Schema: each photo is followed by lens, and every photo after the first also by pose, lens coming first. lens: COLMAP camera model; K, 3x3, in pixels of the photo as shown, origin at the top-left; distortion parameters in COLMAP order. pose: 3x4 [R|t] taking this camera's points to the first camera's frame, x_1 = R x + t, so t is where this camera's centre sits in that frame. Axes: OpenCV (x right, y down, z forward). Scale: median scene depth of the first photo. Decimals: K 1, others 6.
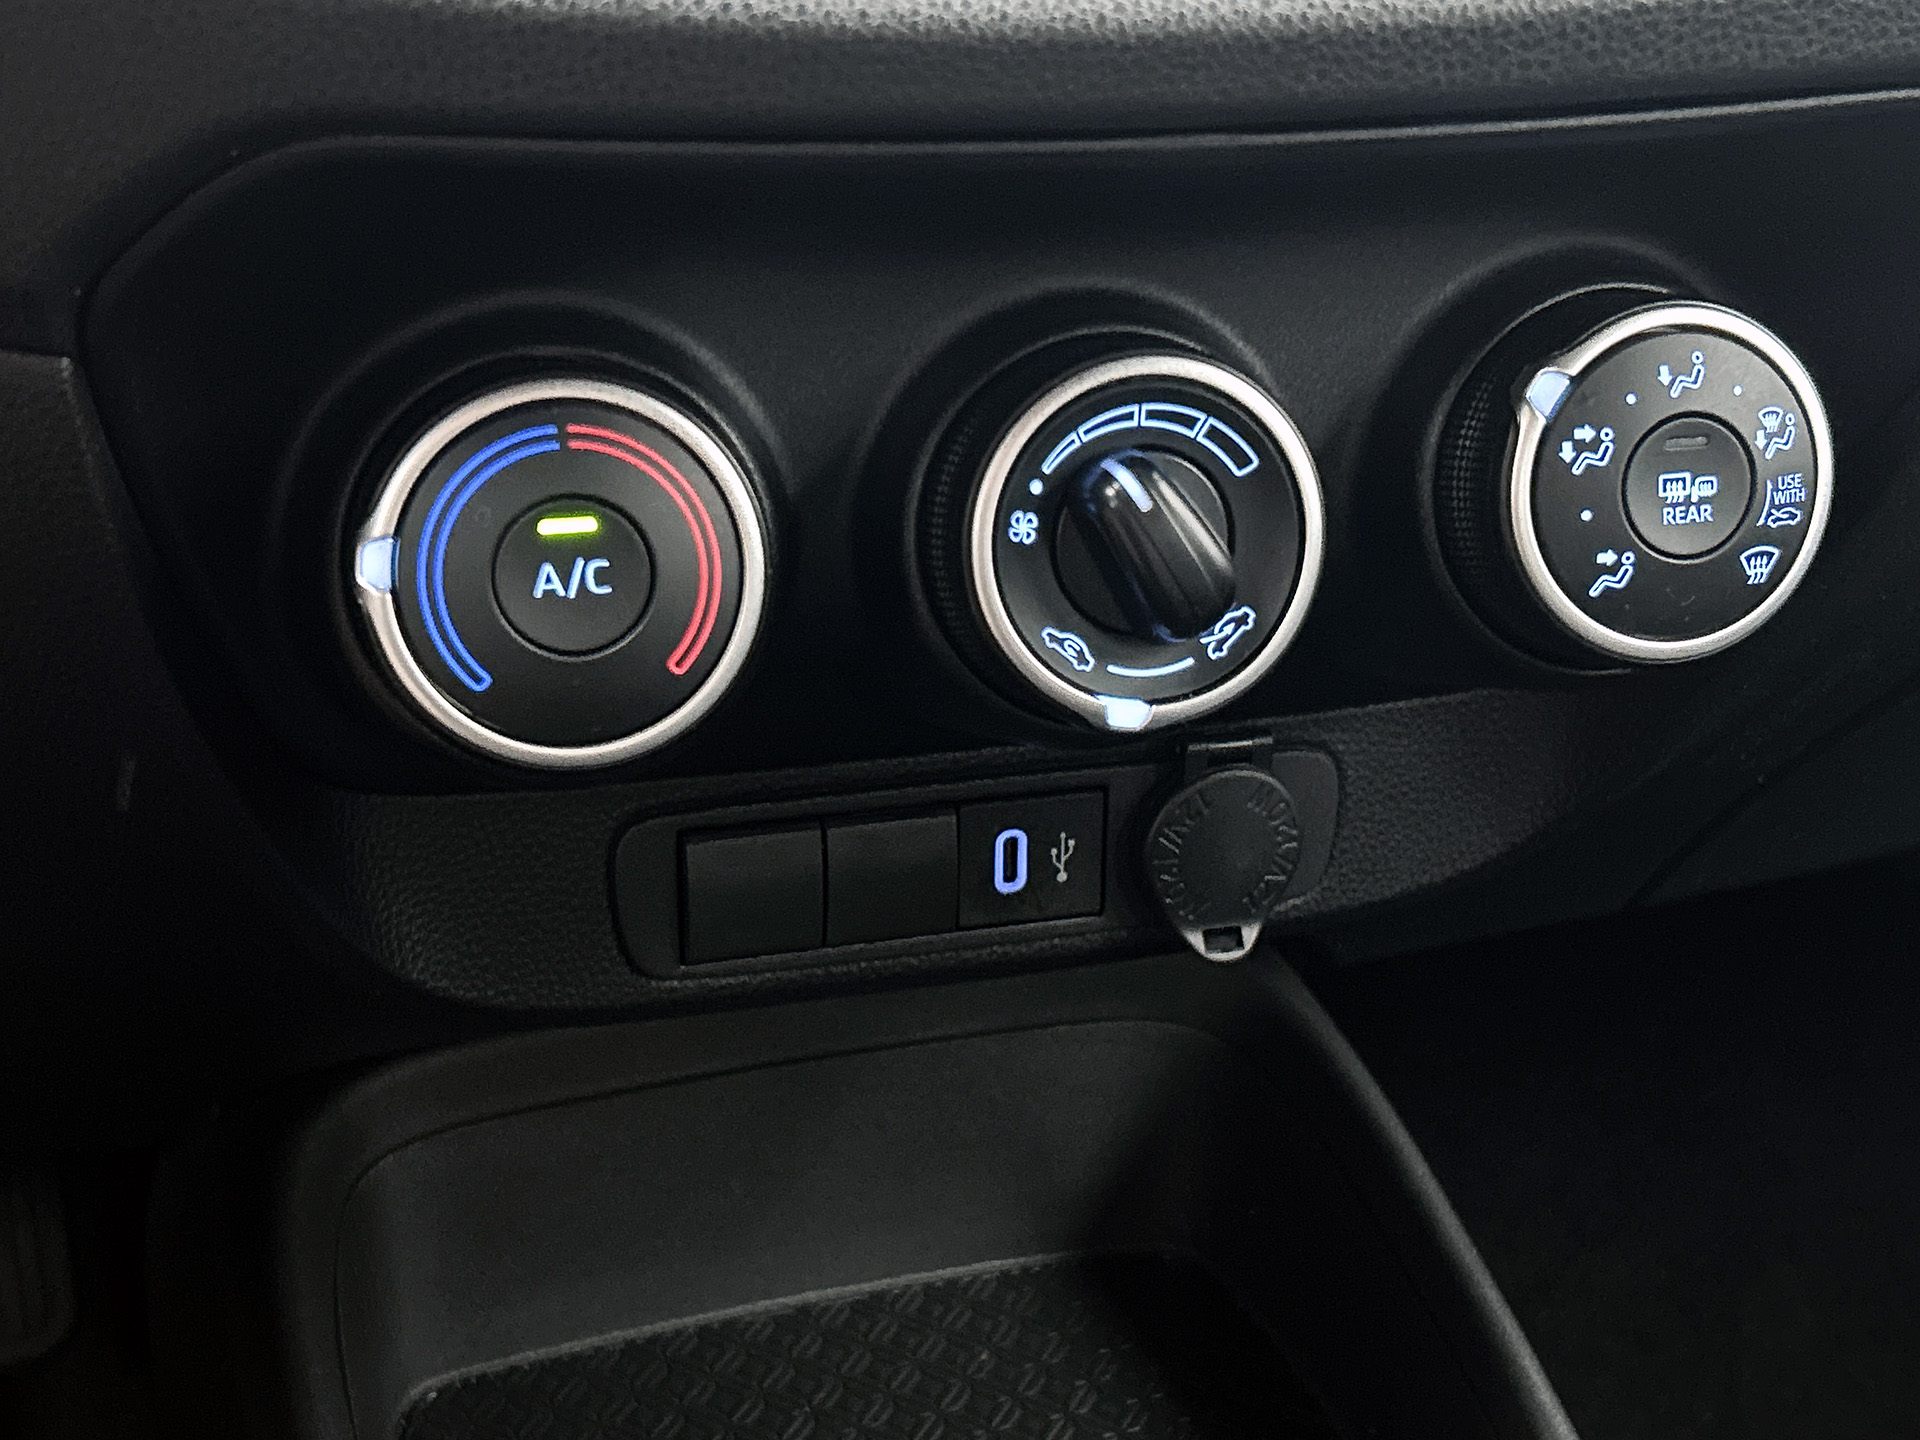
lens RADIAL K [[2689.3, 0, 960.0], [0, 2689.3, 720.0], [0, 0, 1]] dist [0.125093, -0.114030]
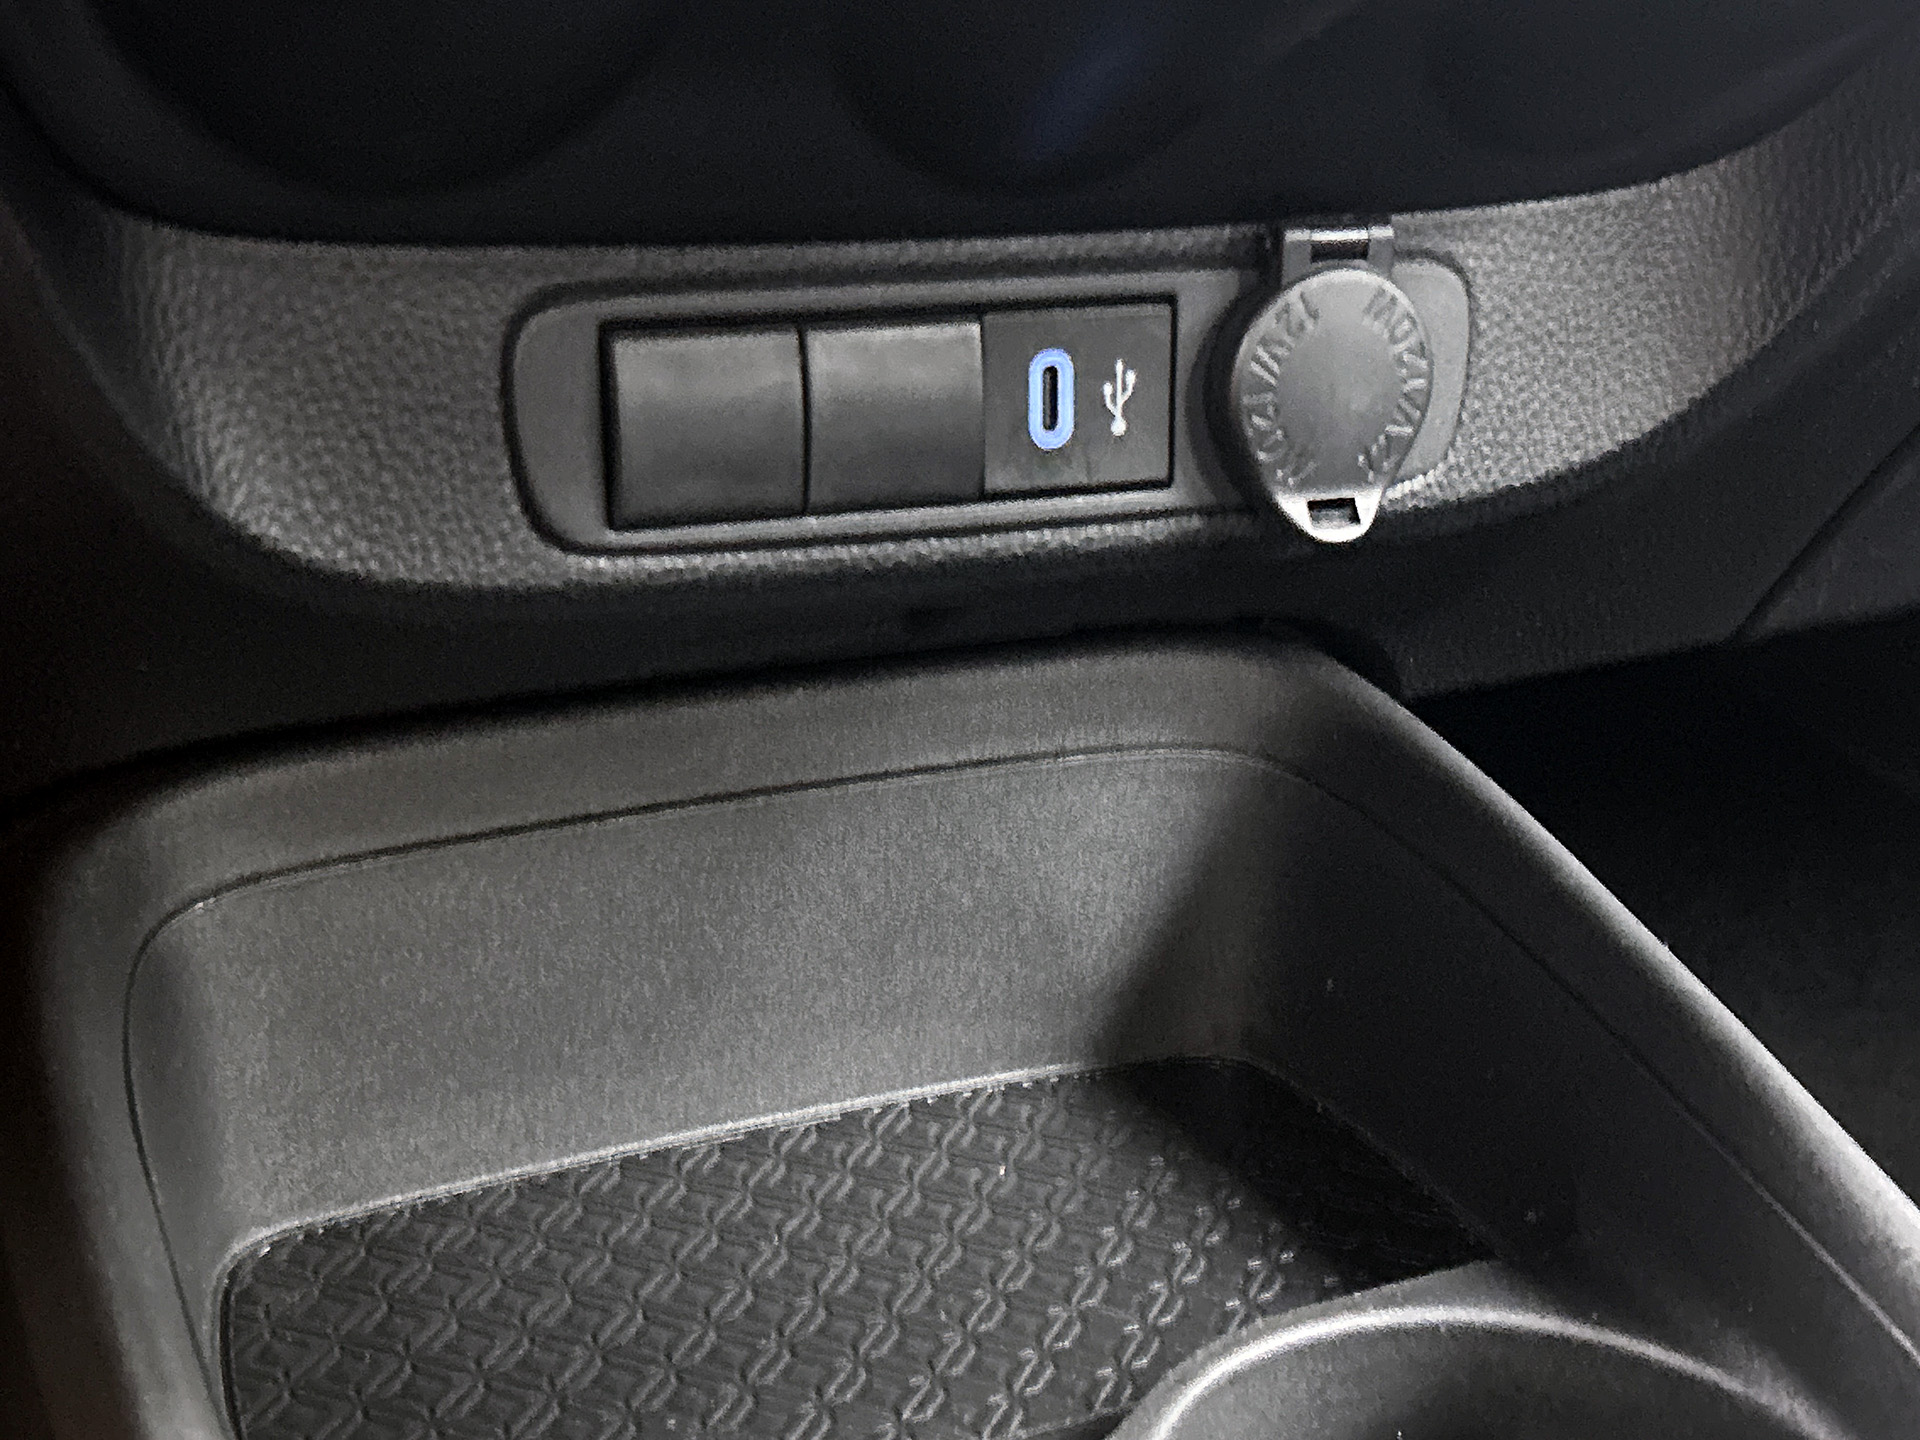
lens RADIAL K [[2689.3, 0, 960.0], [0, 2689.3, 720.0], [0, 0, 1]] dist [0.125093, -0.114030]
pose [[0.996363, -0.037984, 0.076280, -0.063220], [0.043867, 0.996066, -0.076998, 0.188451], [-0.073055, 0.080064, 0.994109, 0.267947]]
